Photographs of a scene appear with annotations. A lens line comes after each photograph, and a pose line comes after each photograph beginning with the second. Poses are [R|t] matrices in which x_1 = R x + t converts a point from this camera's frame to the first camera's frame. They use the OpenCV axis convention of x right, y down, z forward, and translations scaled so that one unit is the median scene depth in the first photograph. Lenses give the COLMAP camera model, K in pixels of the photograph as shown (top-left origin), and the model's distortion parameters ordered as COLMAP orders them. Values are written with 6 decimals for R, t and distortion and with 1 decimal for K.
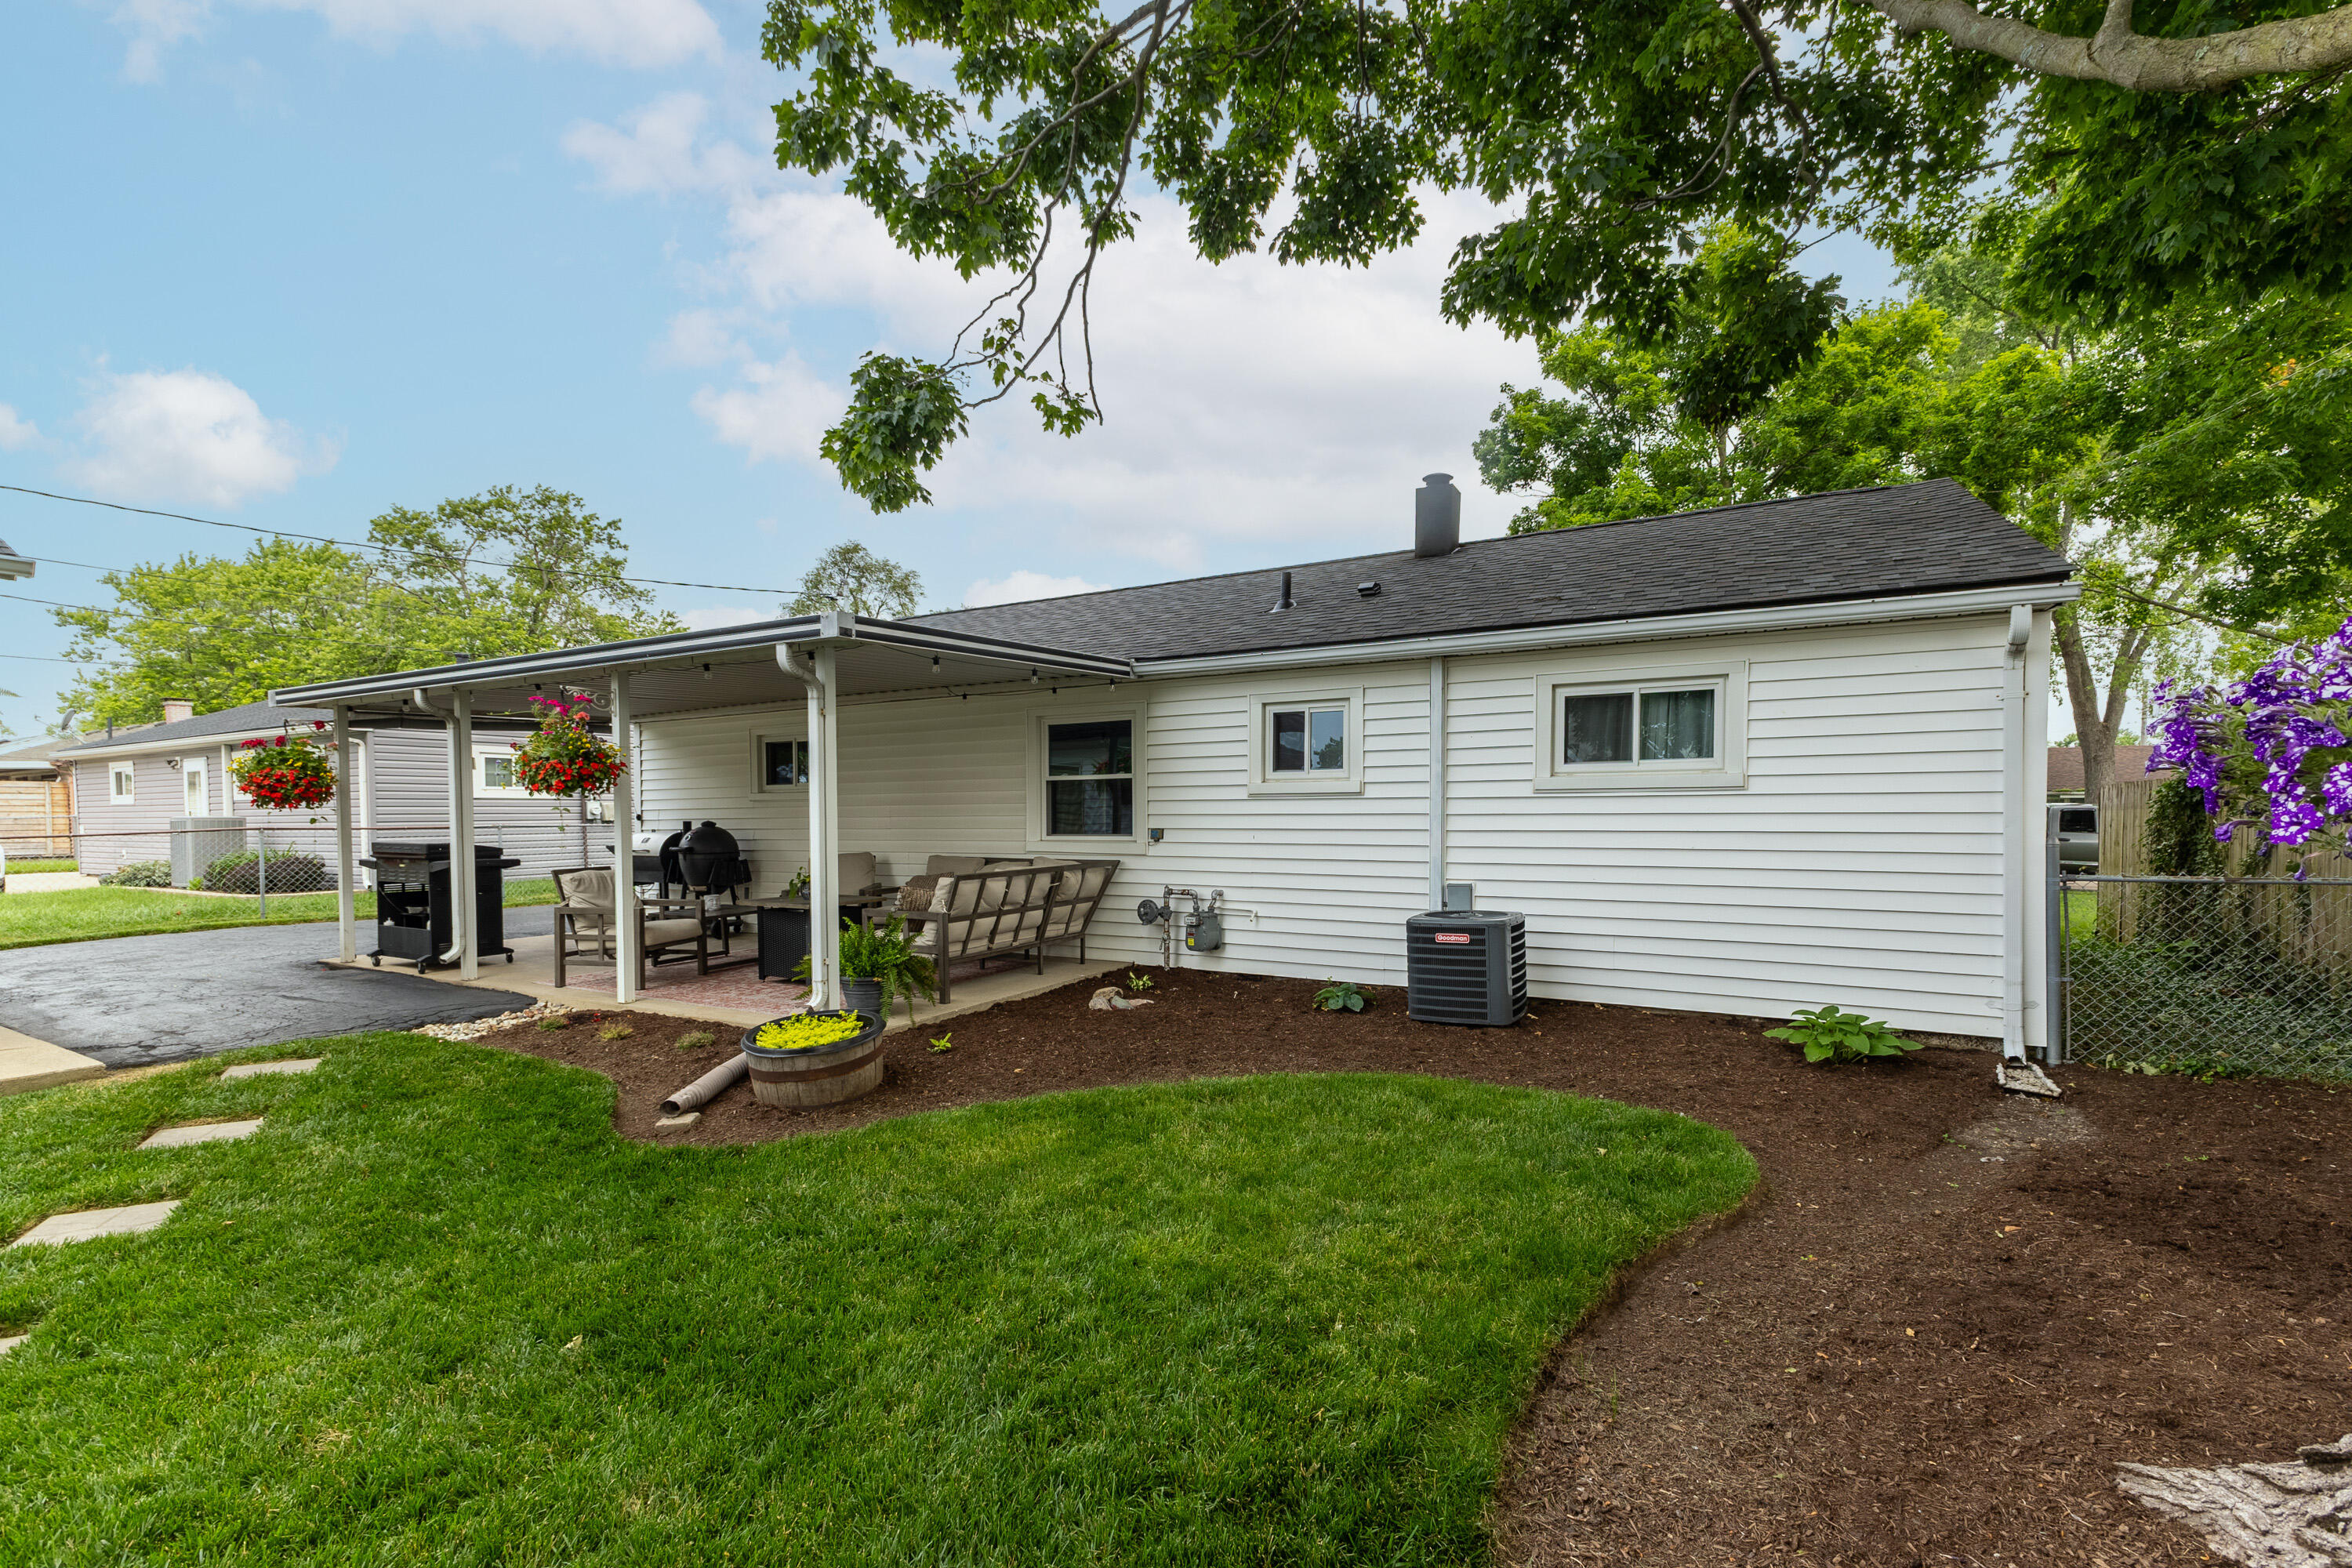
lens RADIAL K [[1010.0, 0, 1181.9], [0, 1010.0, 847.6], [0, 0, 1]] dist [0.010803, -0.004981]
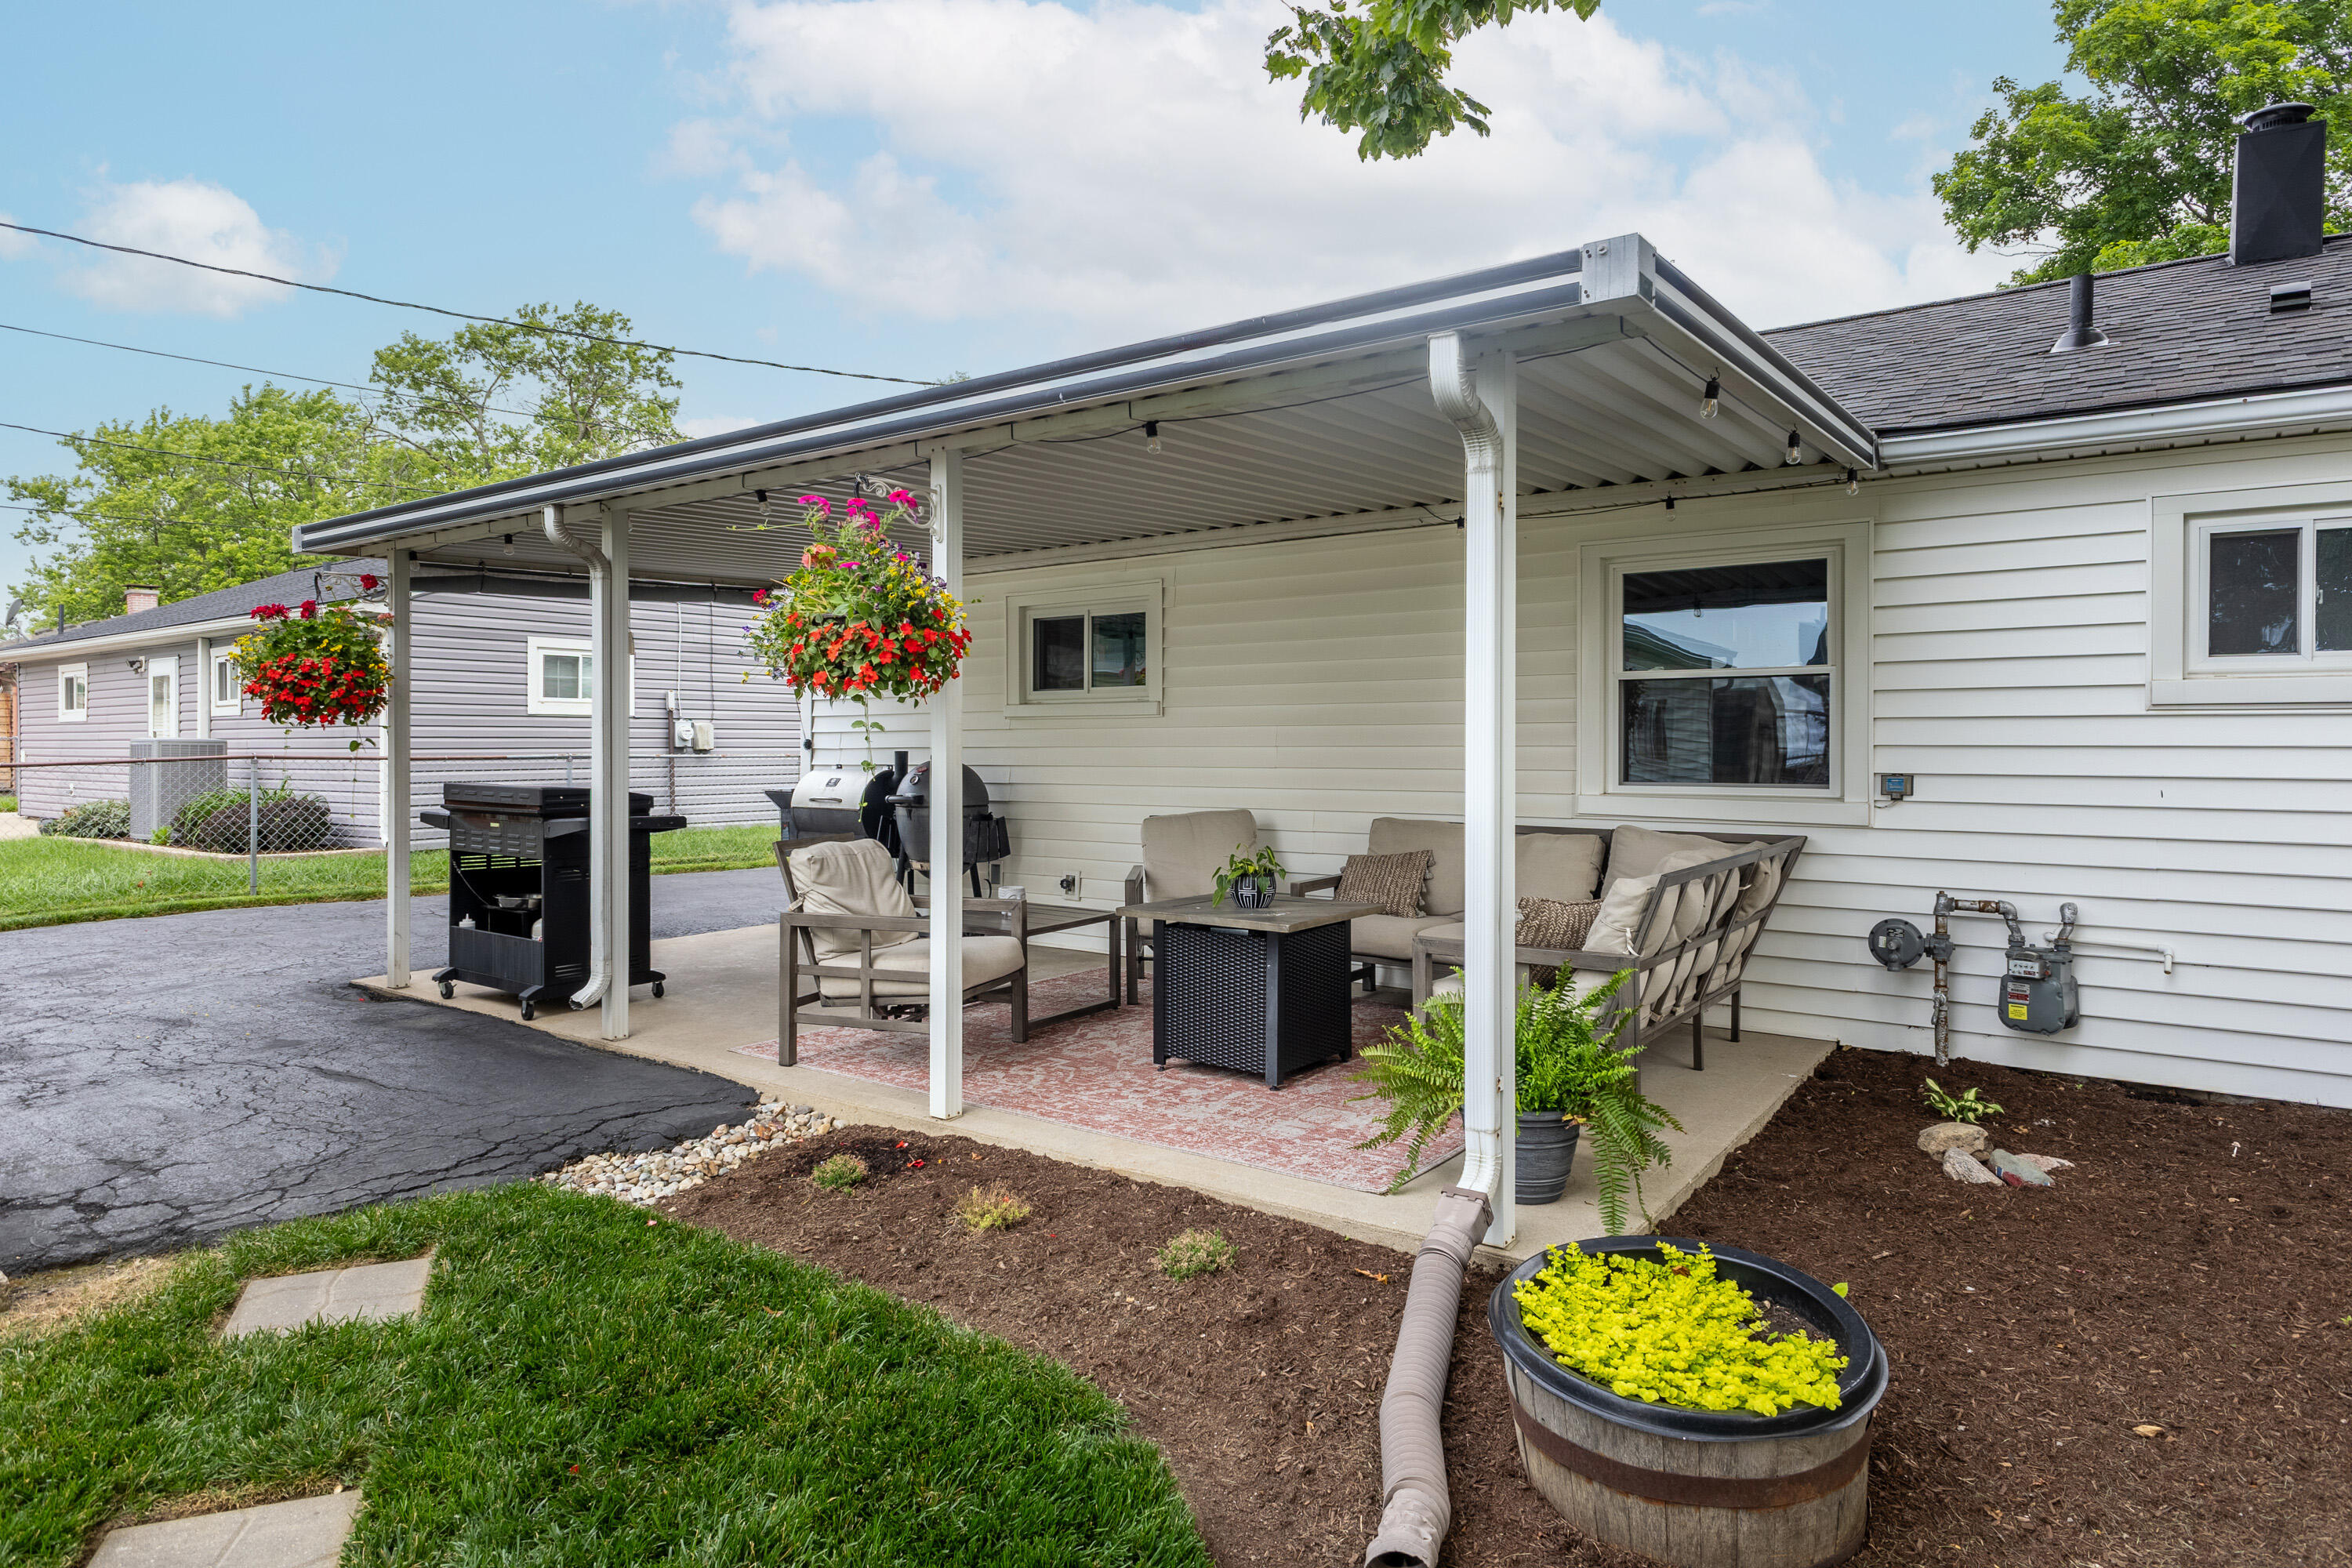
lens RADIAL K [[1381.1, 0, 1172.2], [0, 1381.1, 743.6], [0, 0, 1]] dist [0.015239, -0.013515]
pose [[0.990699, 0.007281, -0.135874, -0.222432], [-0.011933, 0.999369, -0.033456, -0.005154], [0.135545, 0.034767, 0.990161, 0.216011]]
